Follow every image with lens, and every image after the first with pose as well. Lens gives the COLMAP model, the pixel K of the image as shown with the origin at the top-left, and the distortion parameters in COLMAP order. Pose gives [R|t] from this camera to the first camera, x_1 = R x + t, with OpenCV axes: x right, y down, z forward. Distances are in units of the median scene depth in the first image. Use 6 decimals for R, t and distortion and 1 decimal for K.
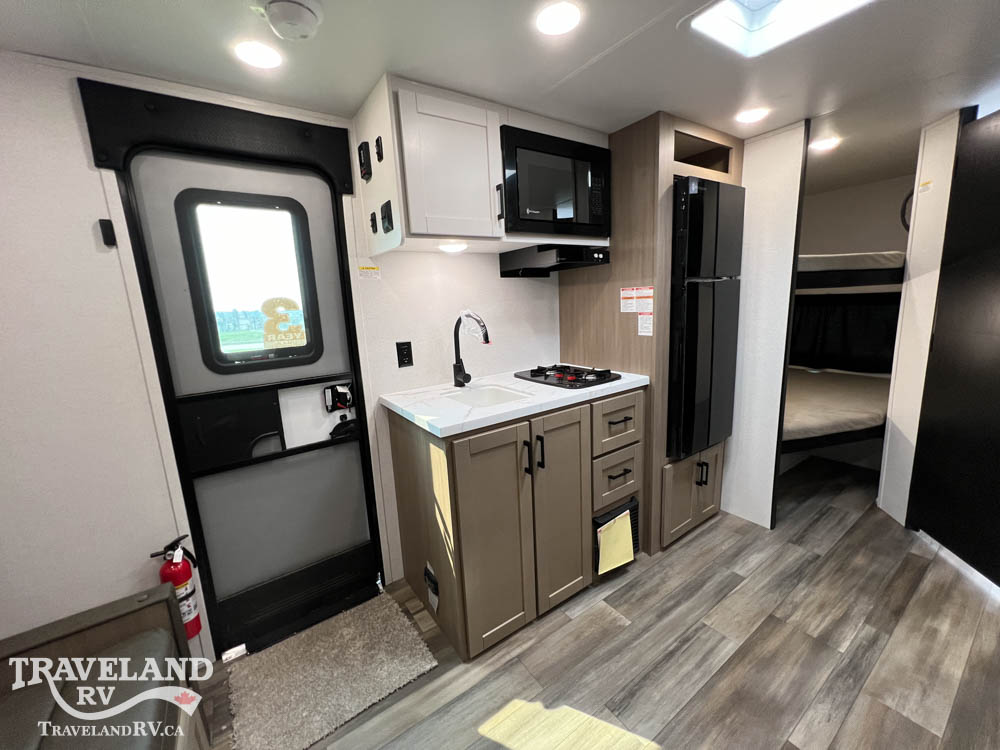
lens RADIAL K [[399.2, 0, 499.5], [0, 399.2, 374.0], [0, 0, 1]] dist [-0.002776, 0.000301]
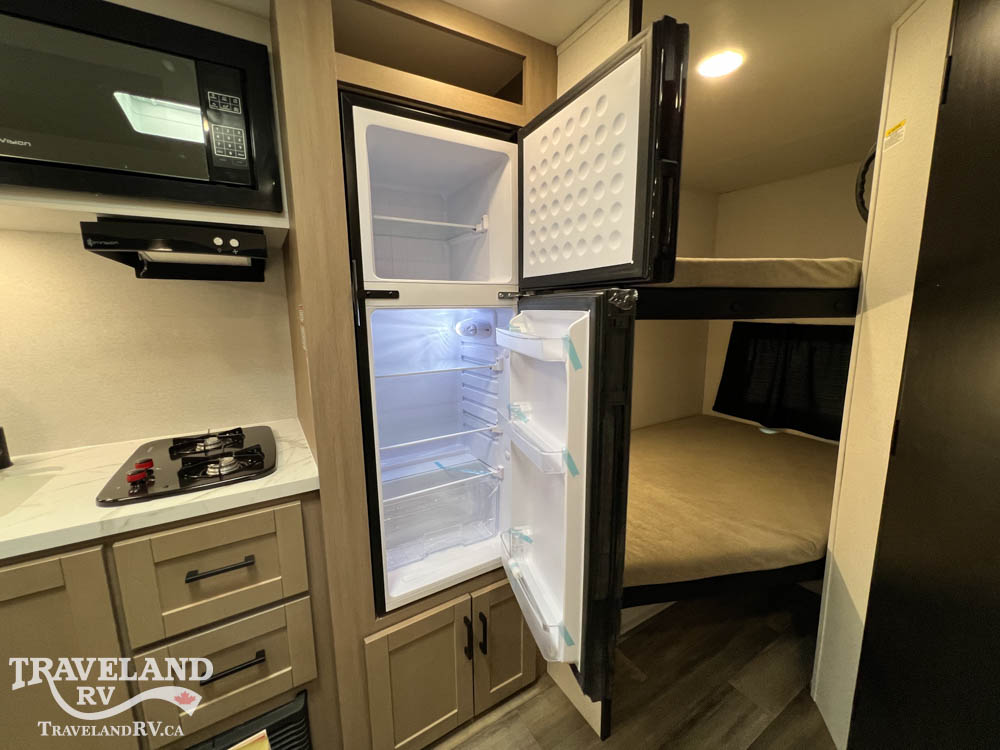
lens RADIAL K [[399.2, 0, 498.5], [0, 399.2, 373.7], [0, 0, 1]] dist [-0.002776, 0.000301]
pose [[0.997346, 0.050738, -0.052226, 0.661862], [-0.051749, 0.998494, -0.018192, -0.135654], [0.051225, 0.020846, 0.998470, 0.511465]]
